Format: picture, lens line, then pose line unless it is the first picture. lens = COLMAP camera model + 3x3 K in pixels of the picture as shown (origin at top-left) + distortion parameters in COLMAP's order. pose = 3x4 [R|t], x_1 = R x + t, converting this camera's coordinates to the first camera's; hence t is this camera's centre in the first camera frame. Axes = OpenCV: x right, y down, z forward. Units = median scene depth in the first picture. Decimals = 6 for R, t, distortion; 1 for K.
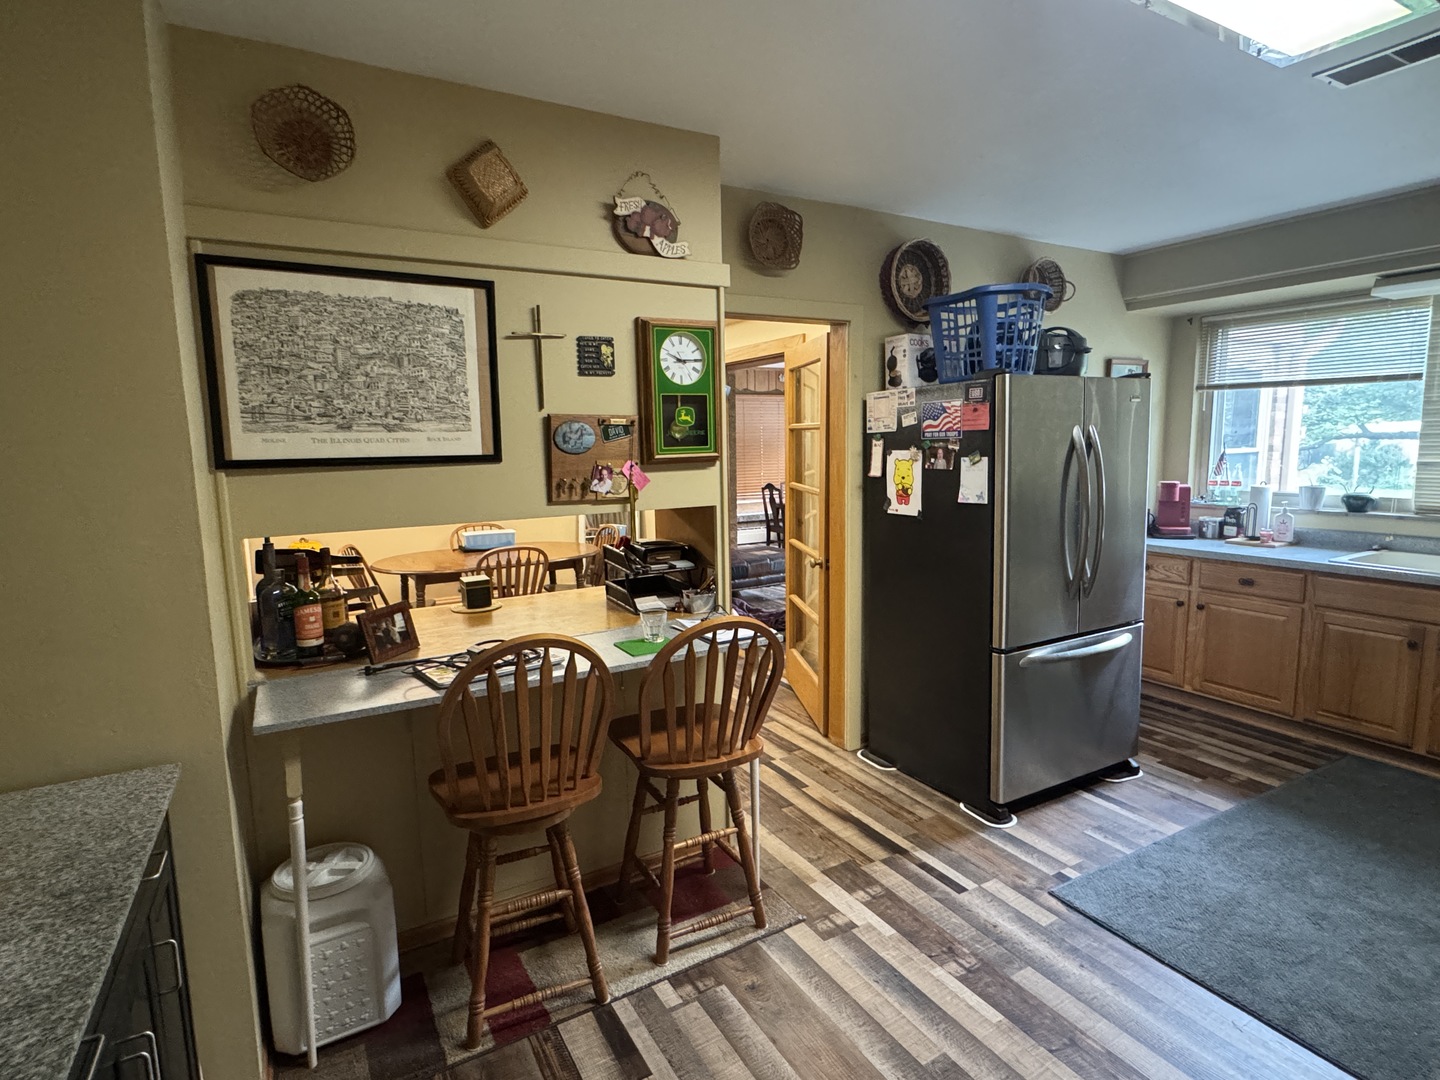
lens RADIAL K [[758.6, 0, 715.4], [0, 758.6, 540.3], [0, 0, 1]] dist [-0.003299, 0.001228]
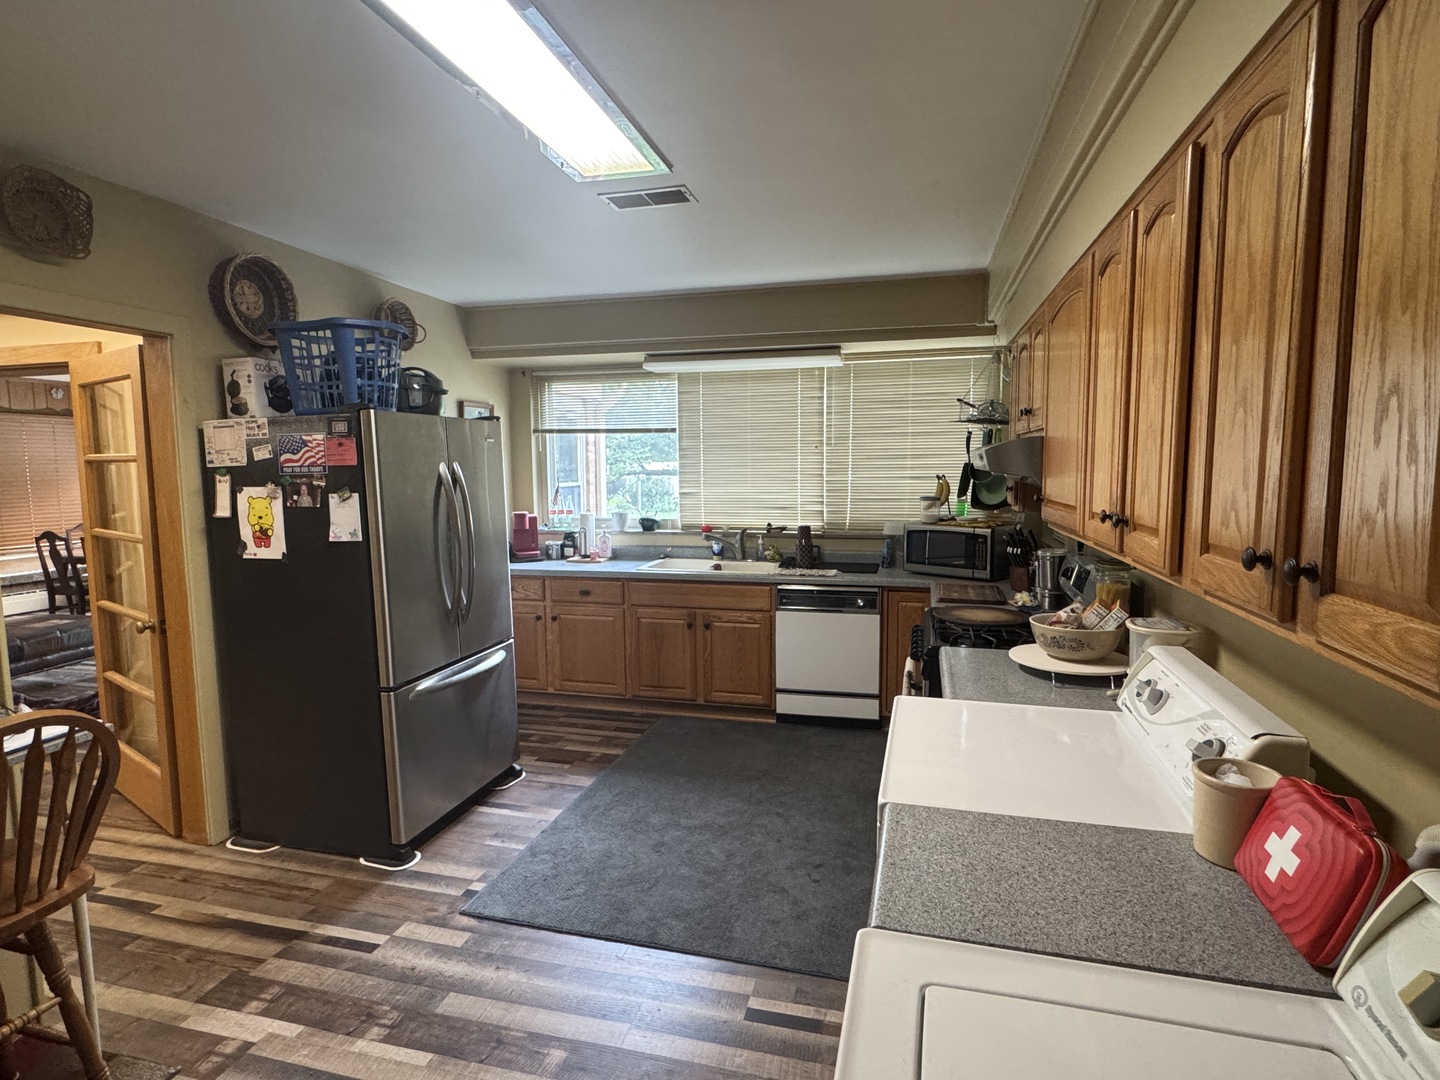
lens RADIAL K [[758.6, 0, 716.0], [0, 758.6, 542.3], [0, 0, 1]] dist [-0.003299, 0.001228]
pose [[0.695507, -0.060111, 0.716001, -0.019002], [0.091003, 0.995839, -0.004794, -0.000379], [-0.712733, 0.068492, 0.698083, -0.001733]]
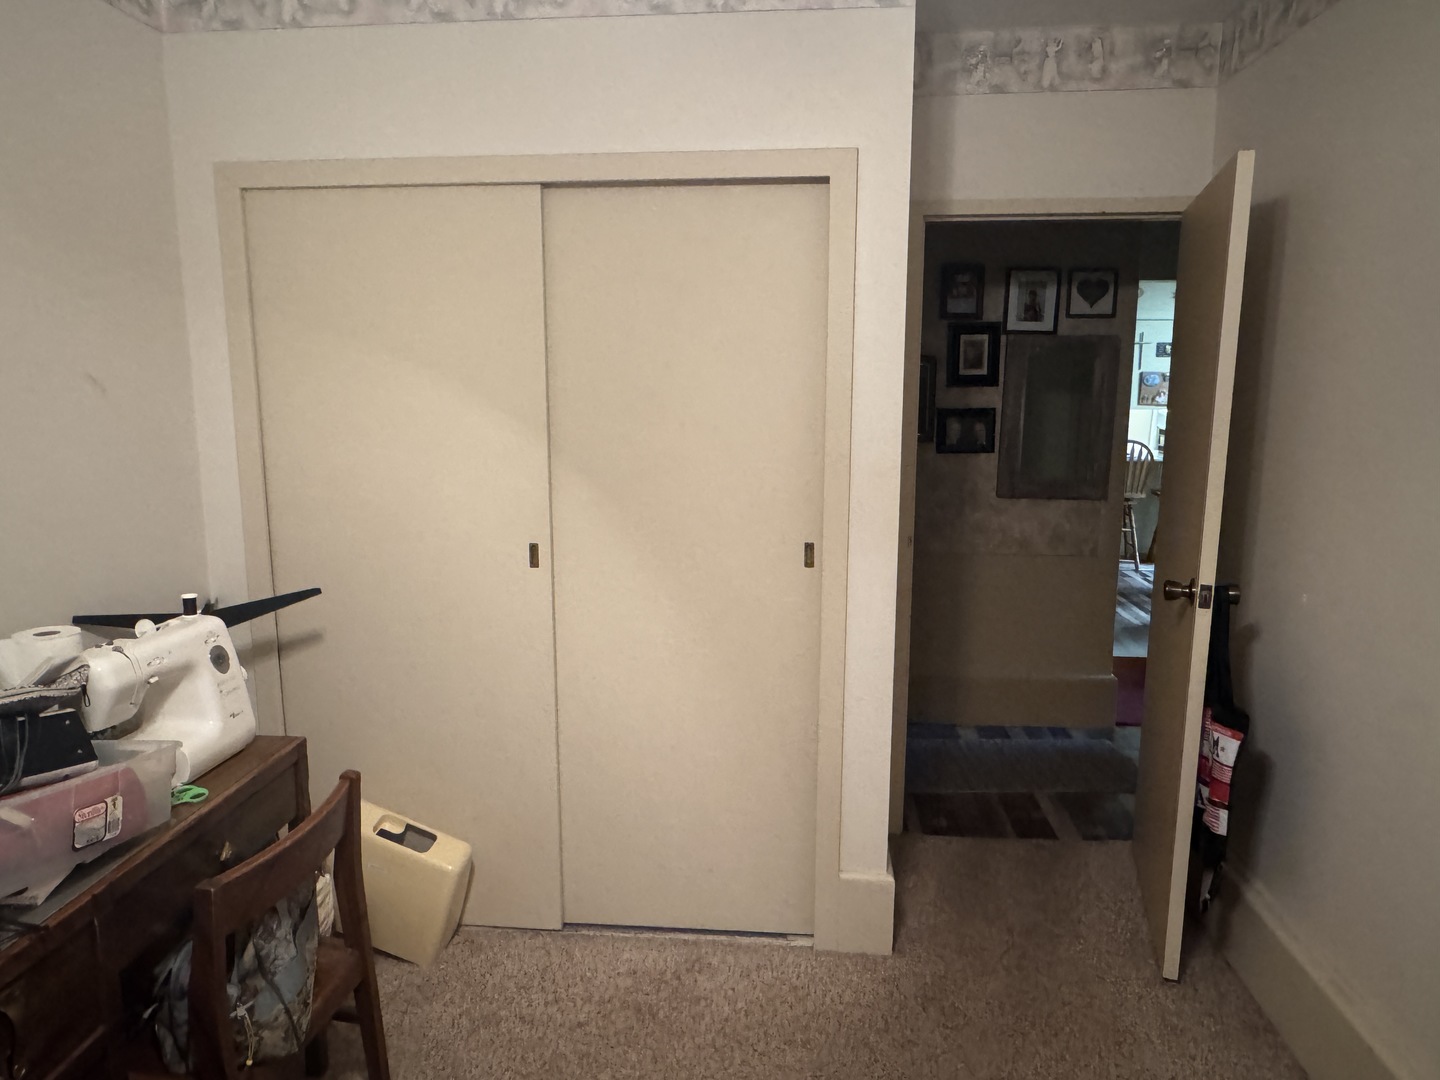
lens RADIAL K [[966.8, 0, 720.1], [0, 966.8, 544.8], [0, 0, 1]] dist [0.024729, 0.000968]
pose [[0.825052, 0.113527, -0.553534, 0.358261], [-0.097185, 0.993521, 0.058911, 0.264148], [0.556636, 0.005190, 0.830740, -1.843738]]
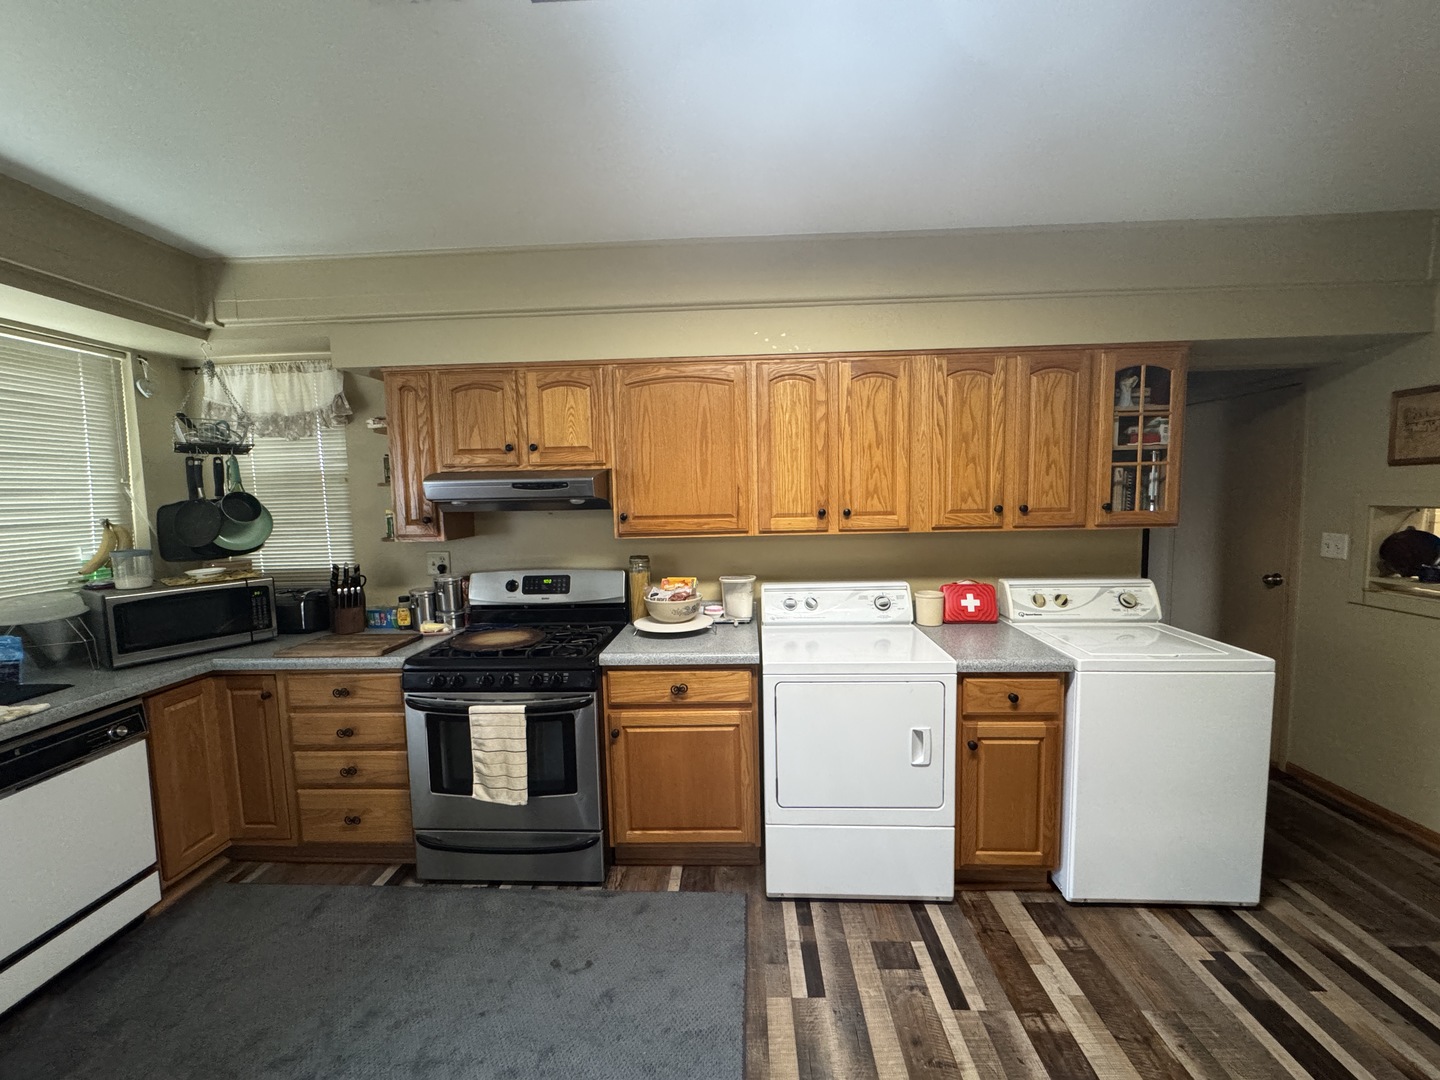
lens RADIAL K [[574.5, 0, 723.0], [0, 574.5, 539.4], [0, 0, 1]] dist [-0.002547, 0.000698]
pose [[-0.852057, -0.002785, 0.523441, 0.237161], [0.109697, 0.976830, 0.183763, -0.110969], [-0.511825, 0.213997, -0.832010, 0.843586]]
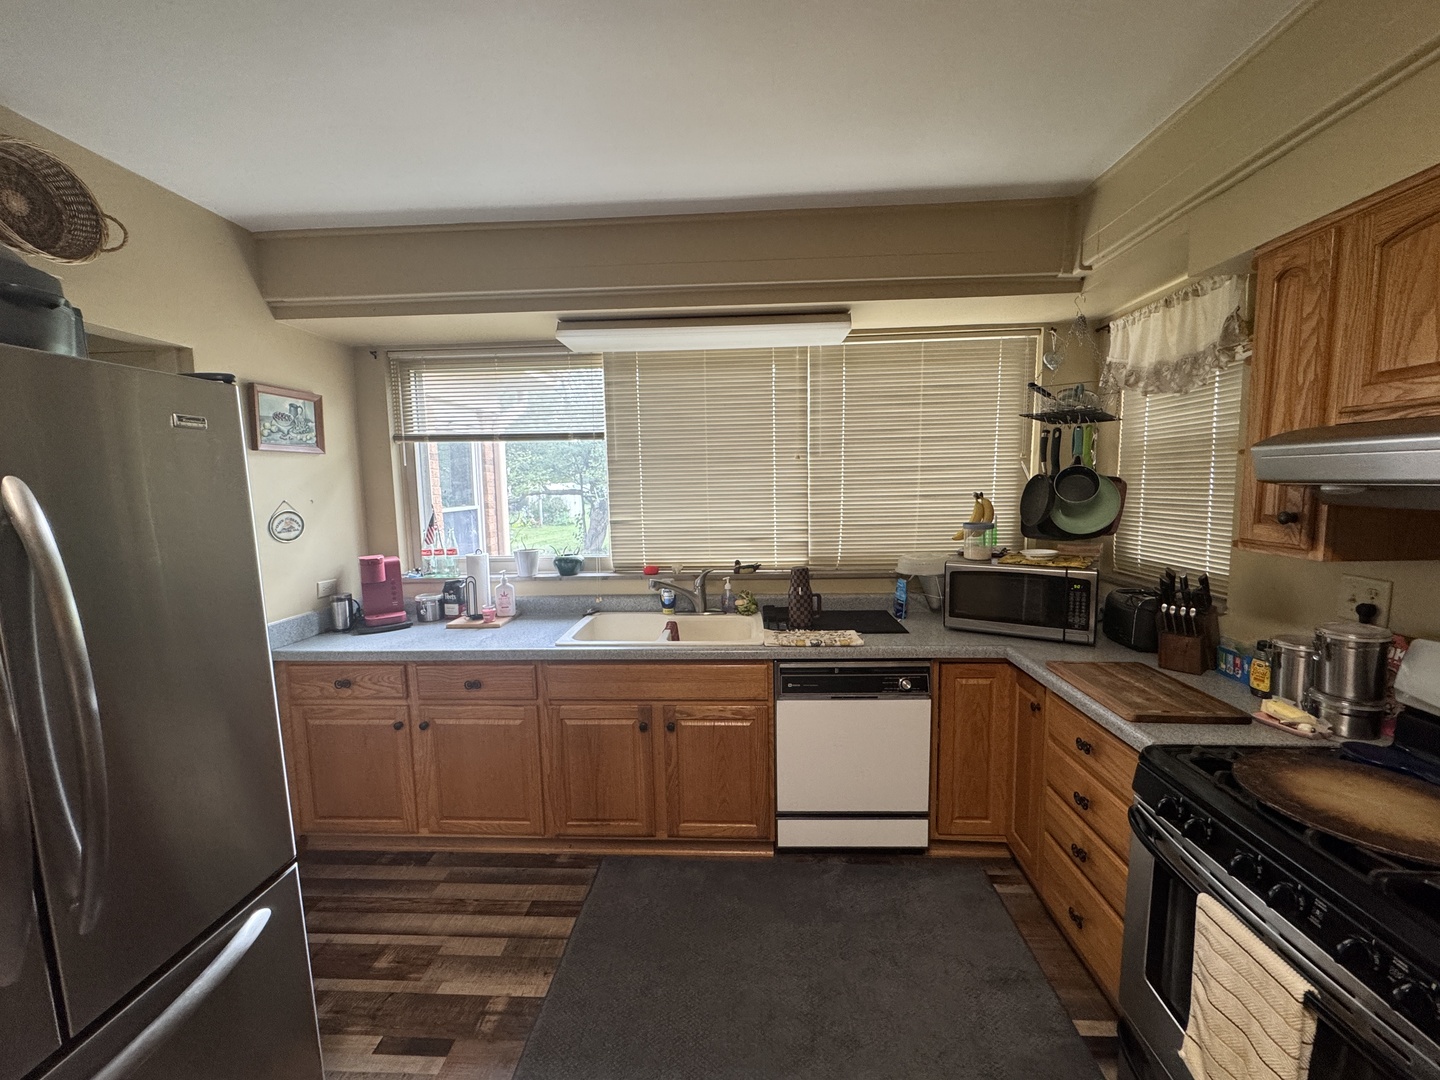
lens RADIAL K [[574.5, 0, 716.0], [0, 574.5, 540.8], [0, 0, 1]] dist [-0.002547, 0.000698]
pose [[0.539678, -0.076372, 0.838400, 0.406159], [0.121803, 0.992482, 0.012004, -0.077630], [-0.833014, 0.095641, 0.544923, 0.527548]]
